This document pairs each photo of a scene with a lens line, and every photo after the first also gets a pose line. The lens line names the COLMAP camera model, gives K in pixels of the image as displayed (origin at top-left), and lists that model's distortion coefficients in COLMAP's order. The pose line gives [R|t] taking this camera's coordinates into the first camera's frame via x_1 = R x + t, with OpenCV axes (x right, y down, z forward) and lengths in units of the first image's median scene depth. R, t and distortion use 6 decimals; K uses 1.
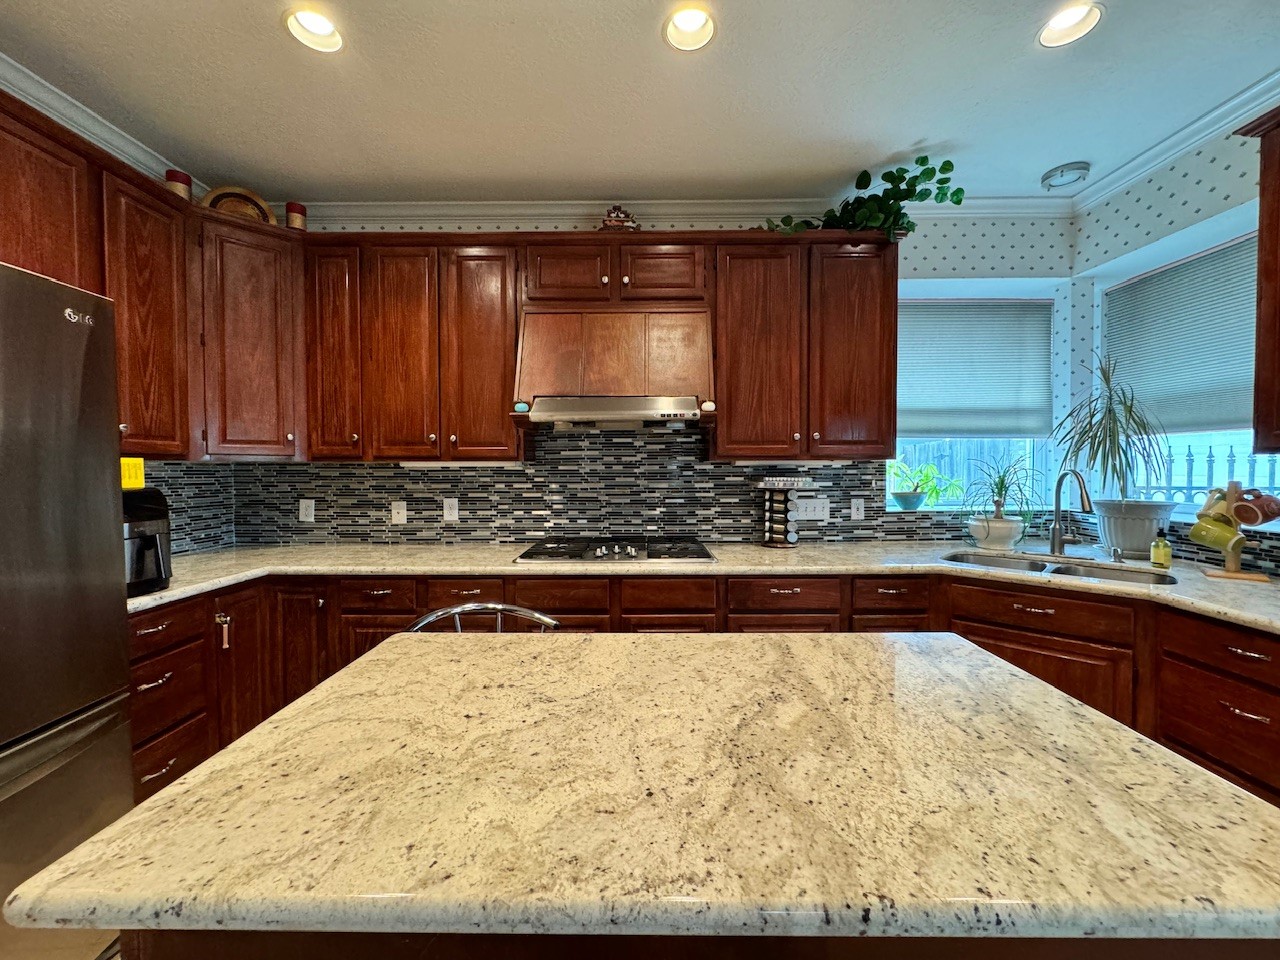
lens RADIAL K [[511.1, 0, 641.3], [0, 511.1, 478.4], [0, 0, 1]] dist [-0.000593, -0.000106]
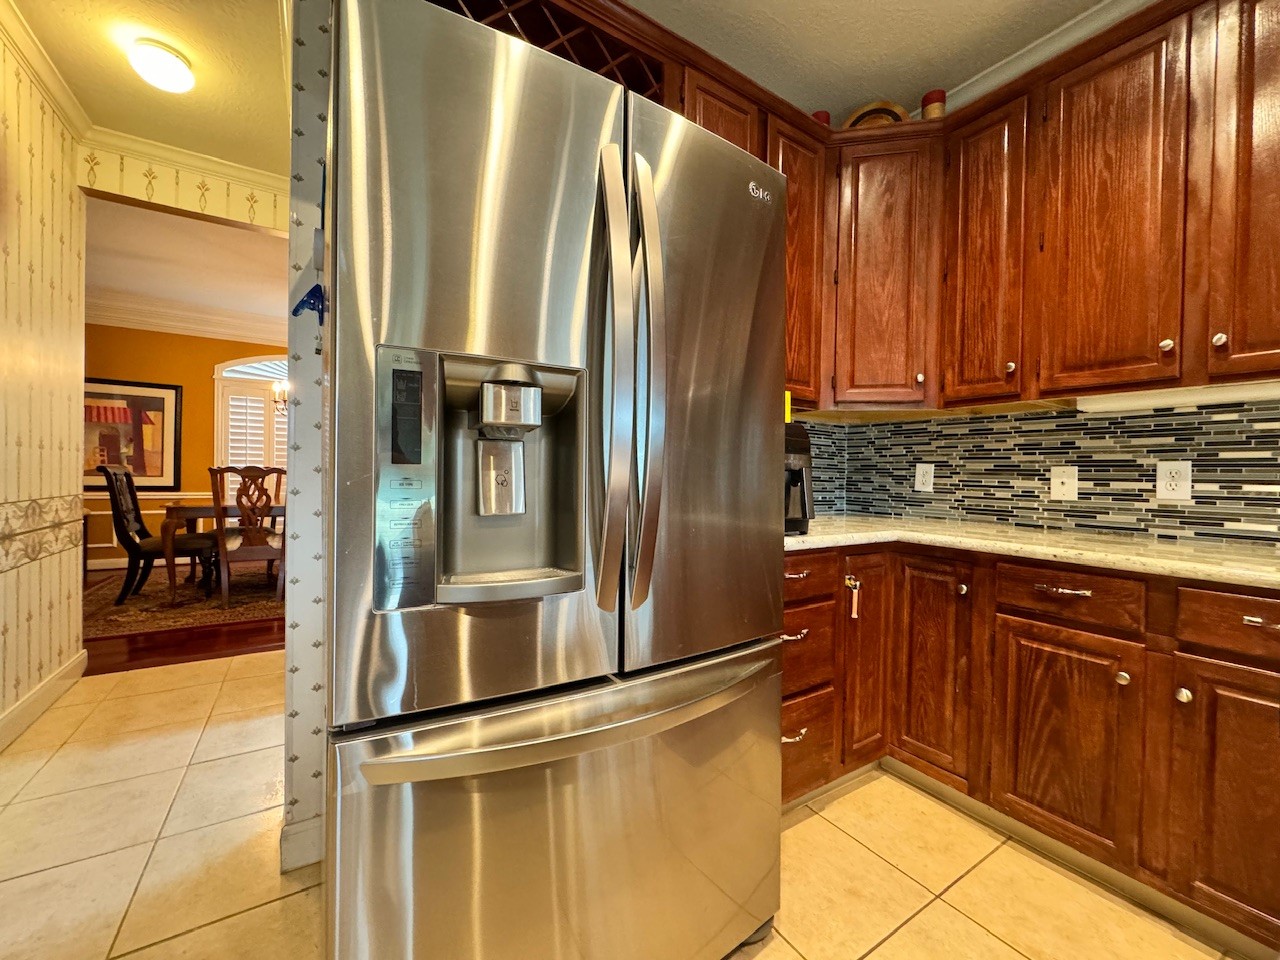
lens RADIAL K [[511.1, 0, 638.3], [0, 511.1, 478.5], [0, 0, 1]] dist [-0.000593, -0.000106]
pose [[0.543989, 0.020388, -0.838845, -0.243511], [-0.037812, 0.999285, -0.000233, 0.092358], [0.838240, 0.031845, 0.544371, 0.188993]]
